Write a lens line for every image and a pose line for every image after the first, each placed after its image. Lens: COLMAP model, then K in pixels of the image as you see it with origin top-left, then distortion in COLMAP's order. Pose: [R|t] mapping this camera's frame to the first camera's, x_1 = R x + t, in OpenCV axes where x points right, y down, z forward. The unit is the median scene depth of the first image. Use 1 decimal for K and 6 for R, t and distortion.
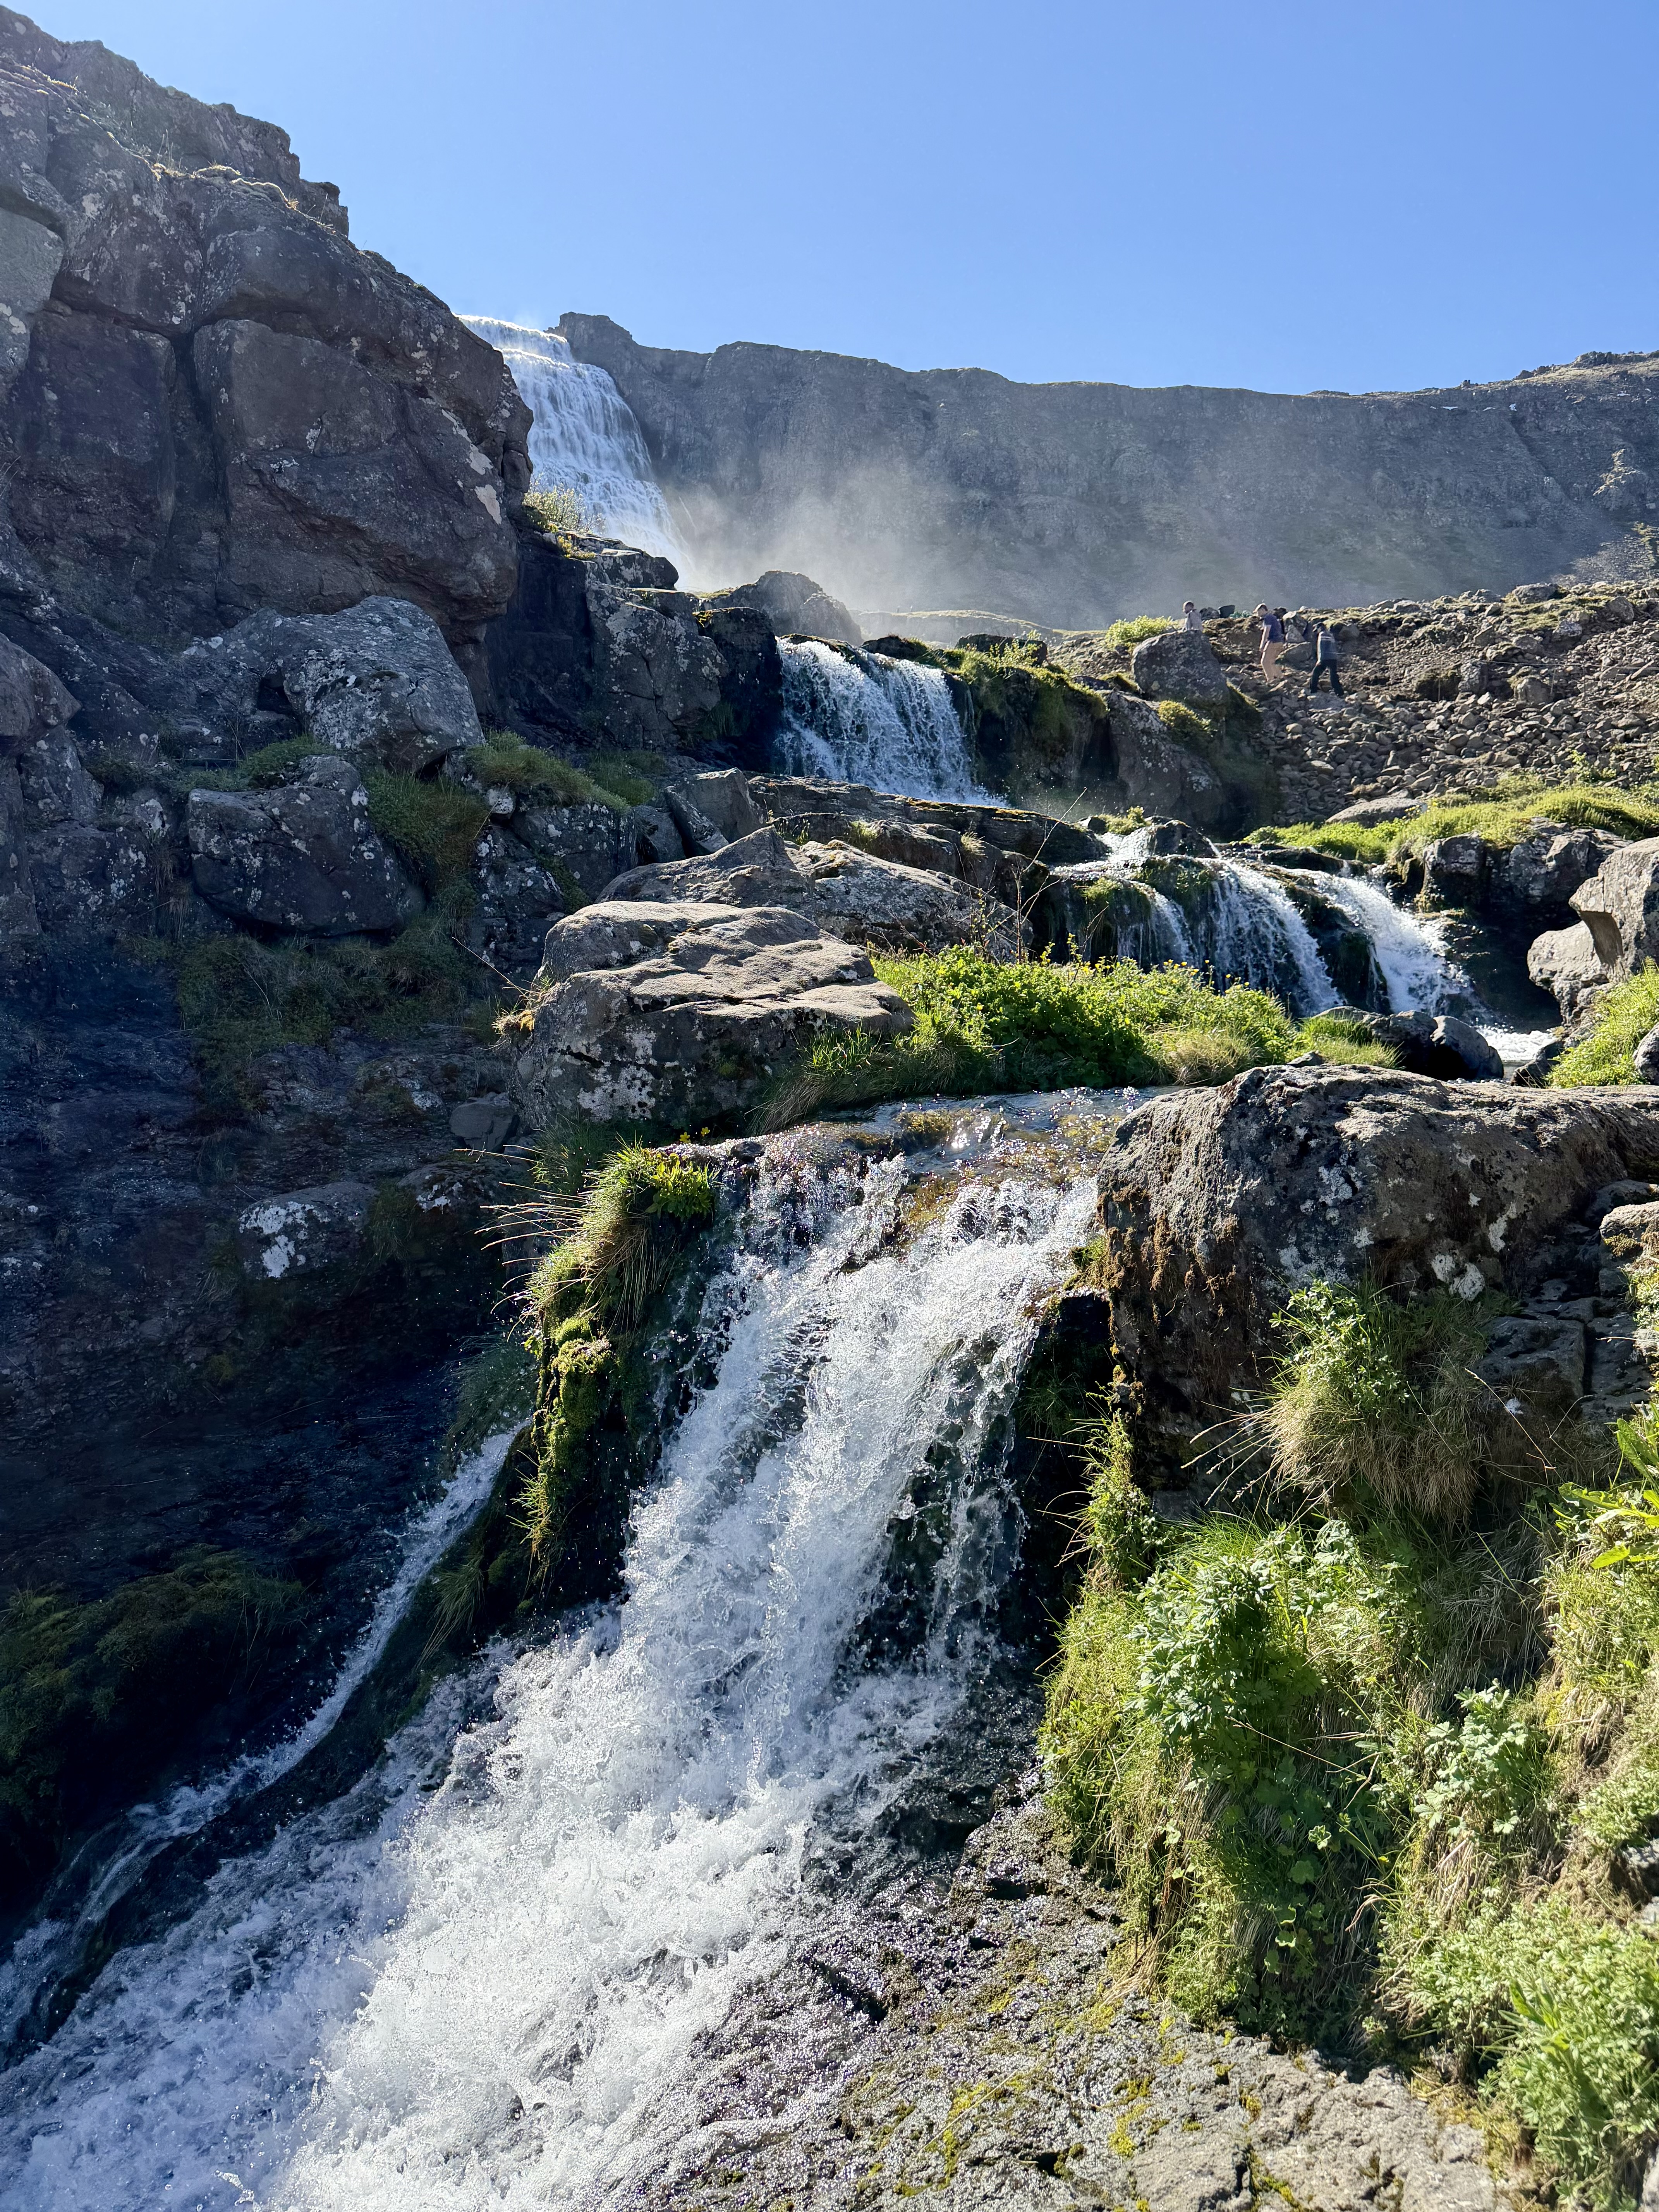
lens RADIAL K [[1537.4, 0, 836.5], [0, 1537.4, 1147.4], [0, 0, 1]] dist [0.043091, -0.069555]
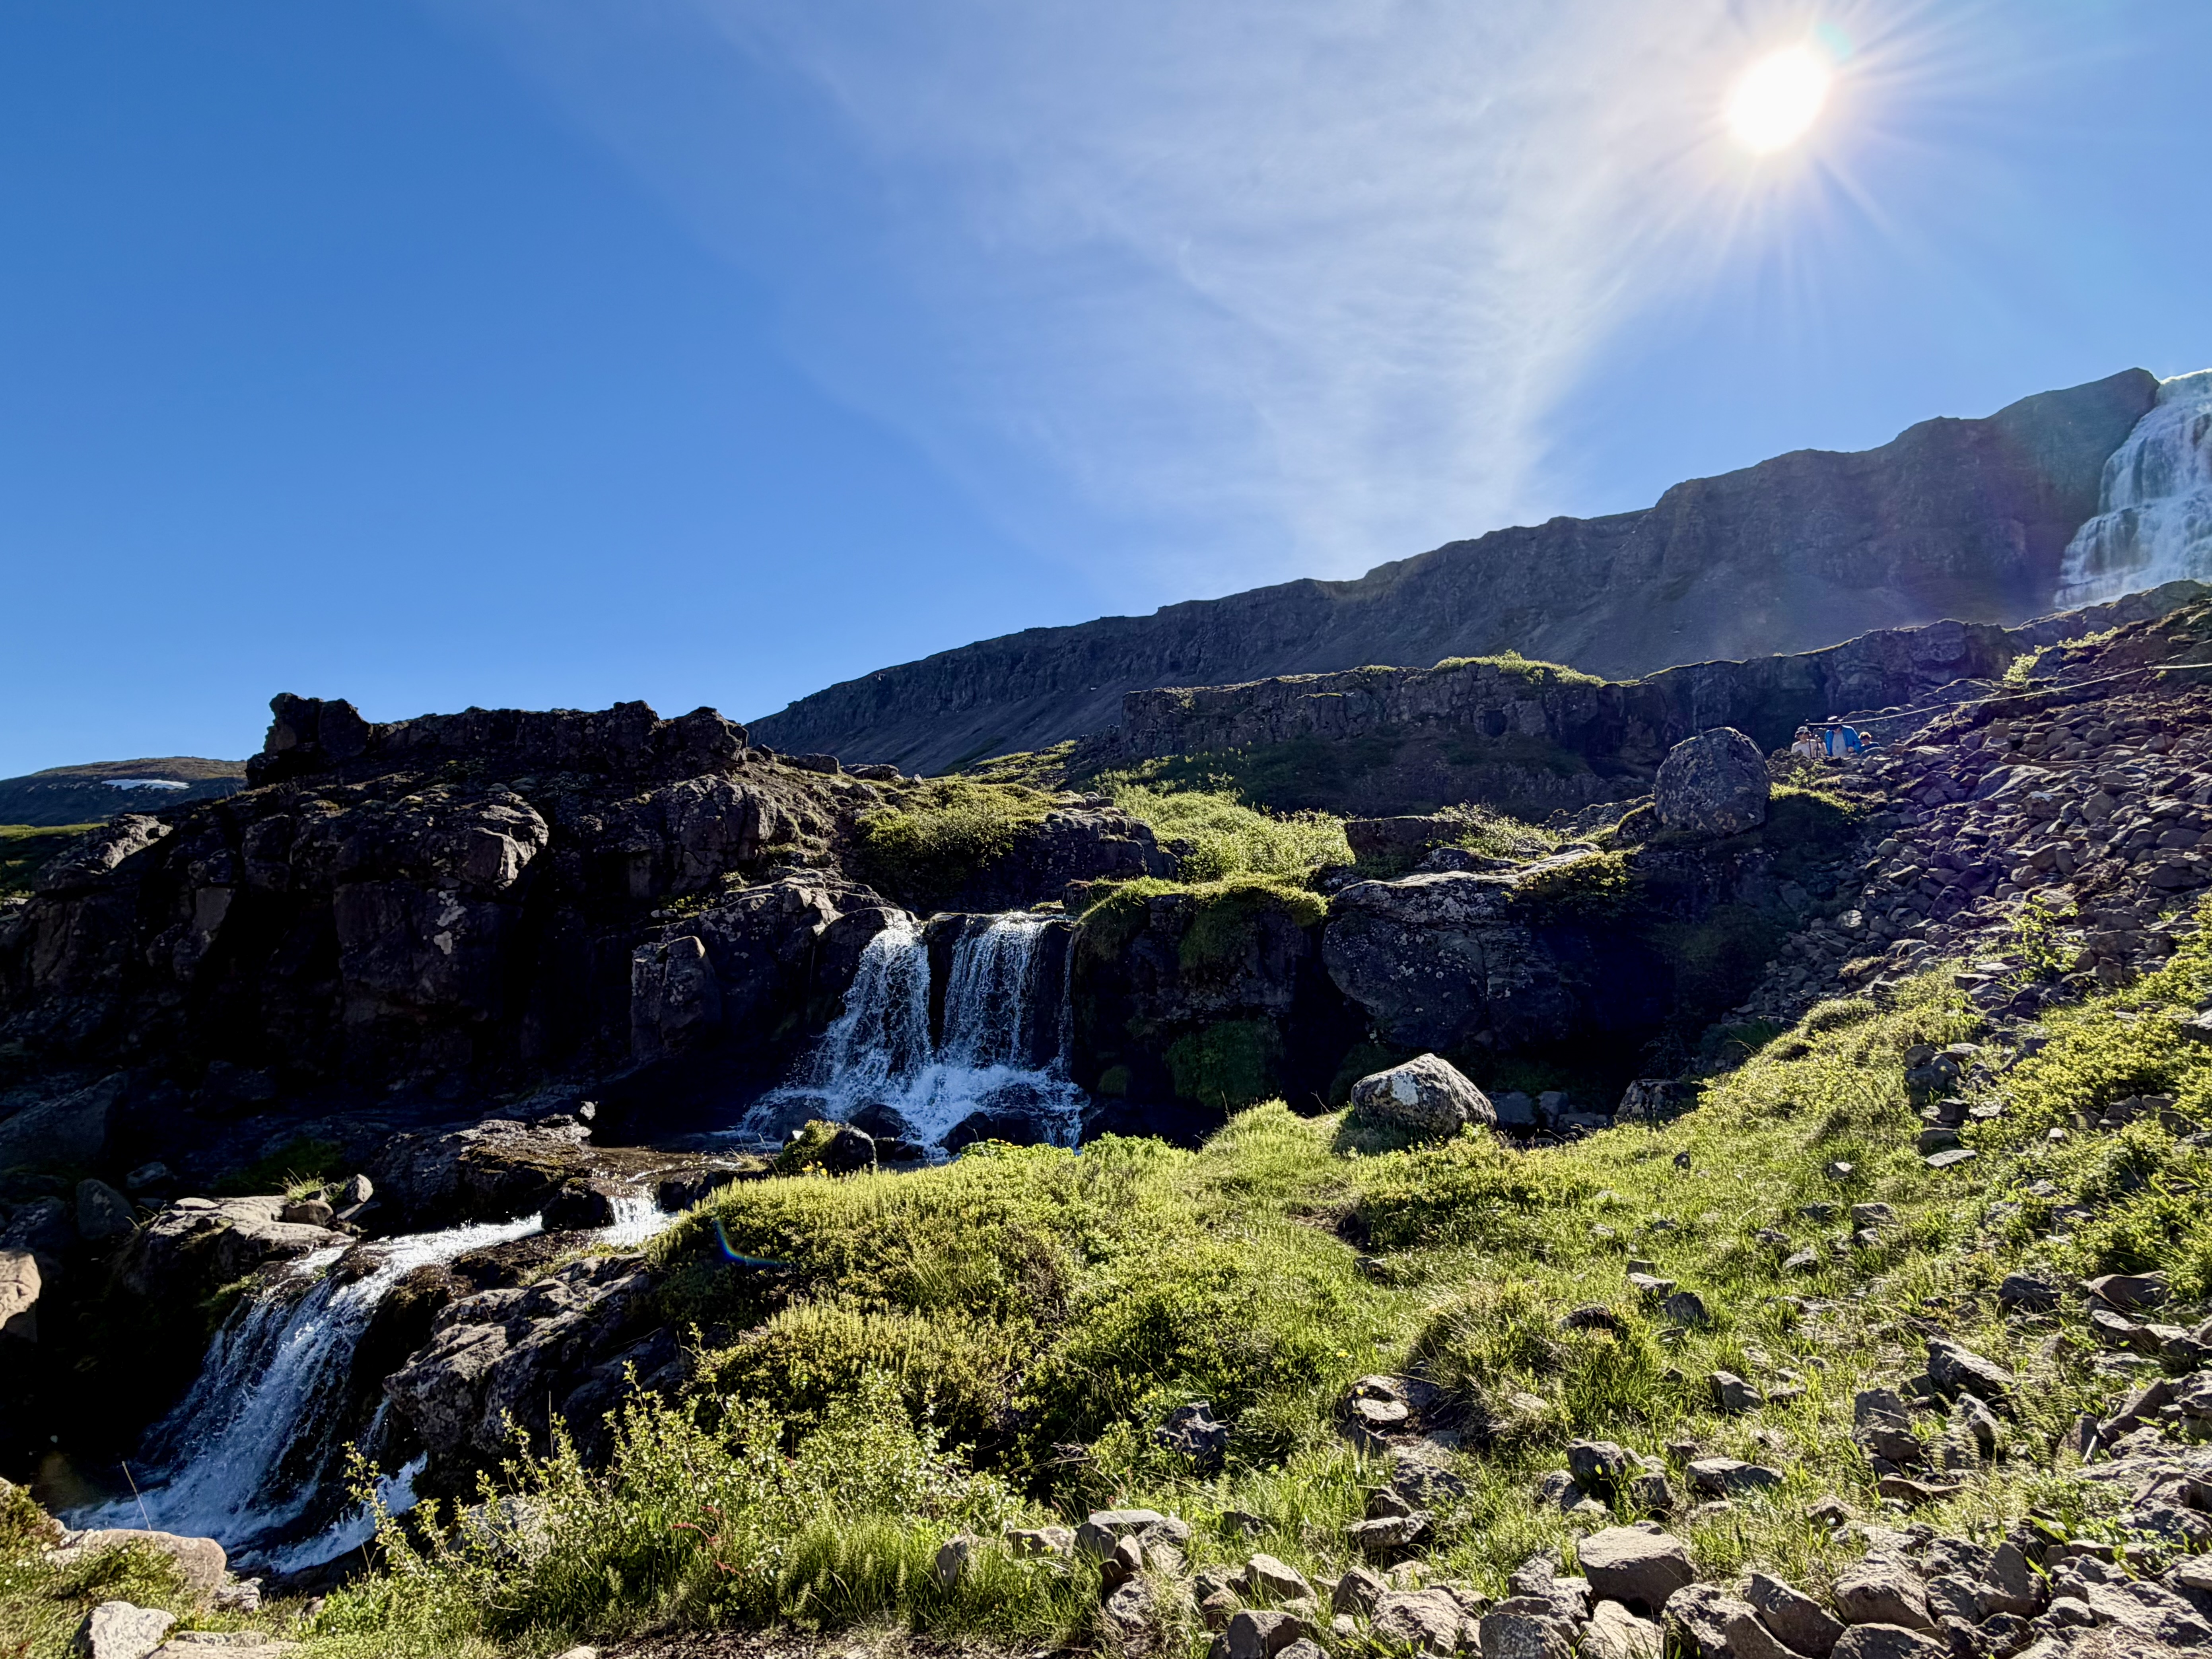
lens RADIAL K [[1119.3, 0, 1106.0], [0, 1119.3, 829.5], [0, 0, 1]] dist [-0.001609, -0.000567]
pose [[0.440799, -0.162476, -0.882779, 0.996246], [-0.068734, 0.974484, -0.213675, -0.301967], [0.894970, 0.154865, 0.418384, 1.008276]]
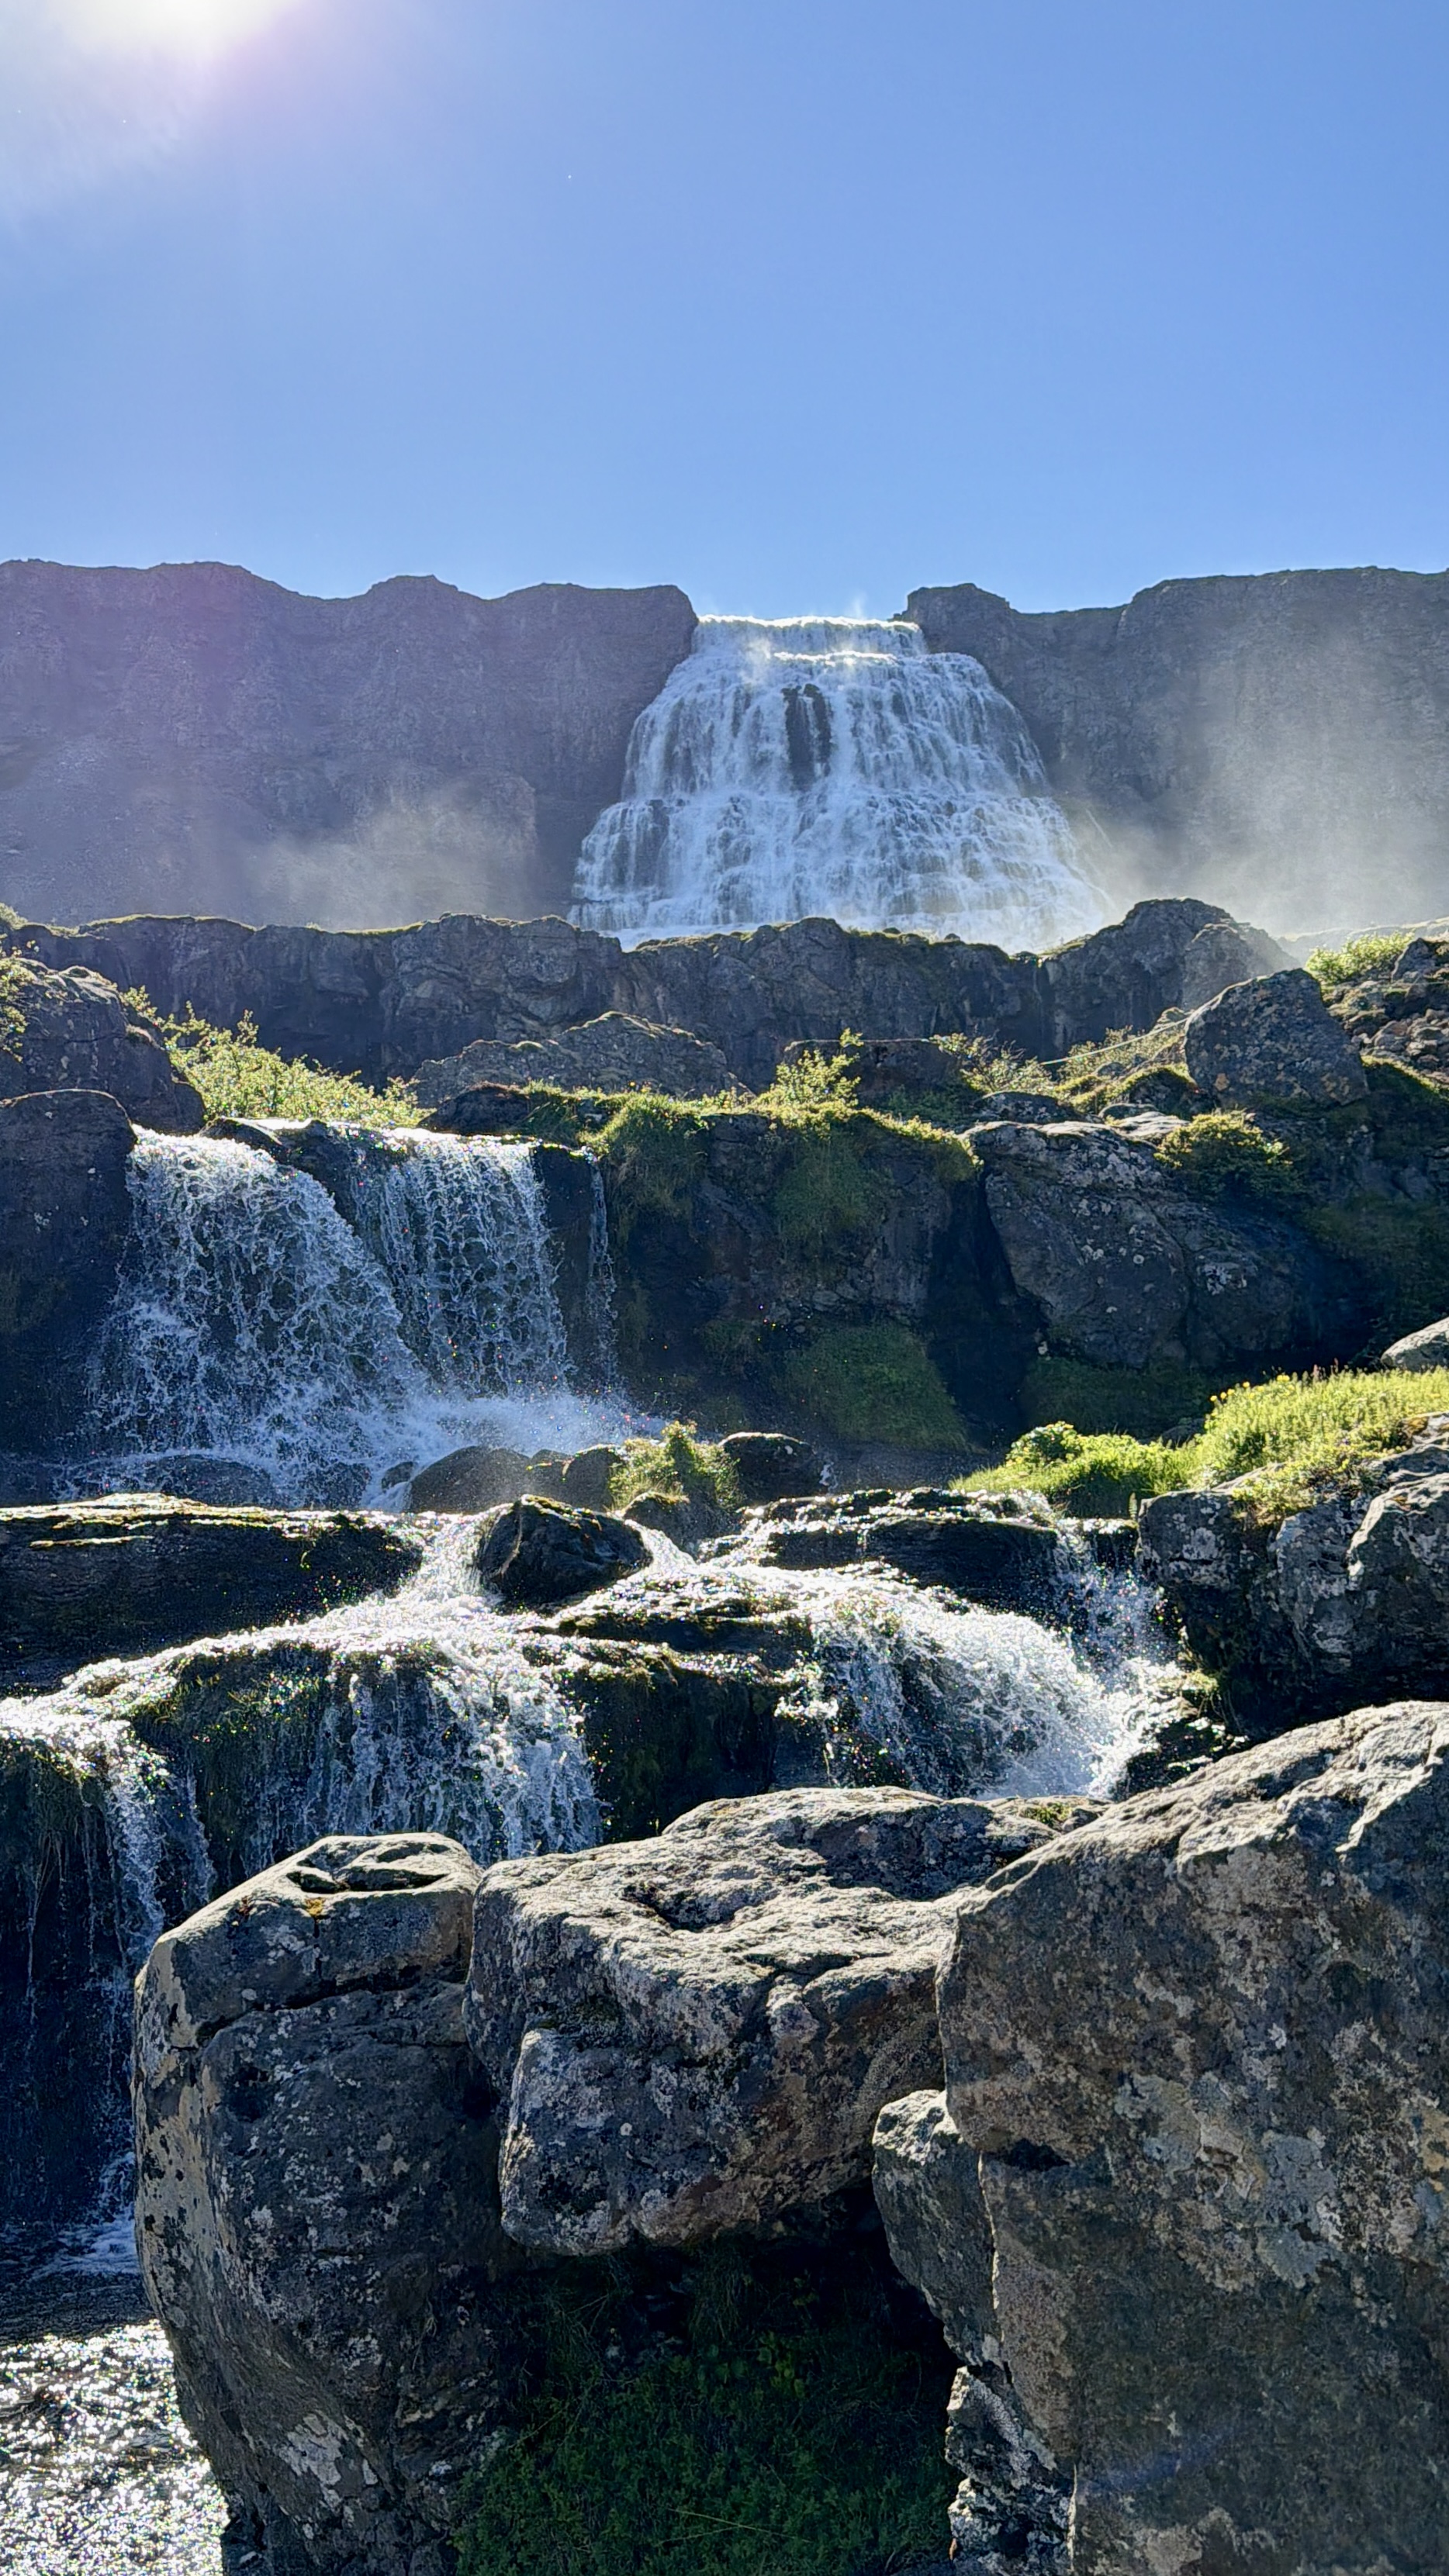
lens RADIAL K [[2318.7, 0, 724.5], [0, 2318.7, 1288.0], [0, 0, 1]] dist [0.196688, -0.425055]
pose [[0.953958, -0.095874, -0.284206, 0.481072], [0.037380, 0.978153, -0.204500, -0.138455], [0.297603, 0.184461, 0.936700, 0.407563]]
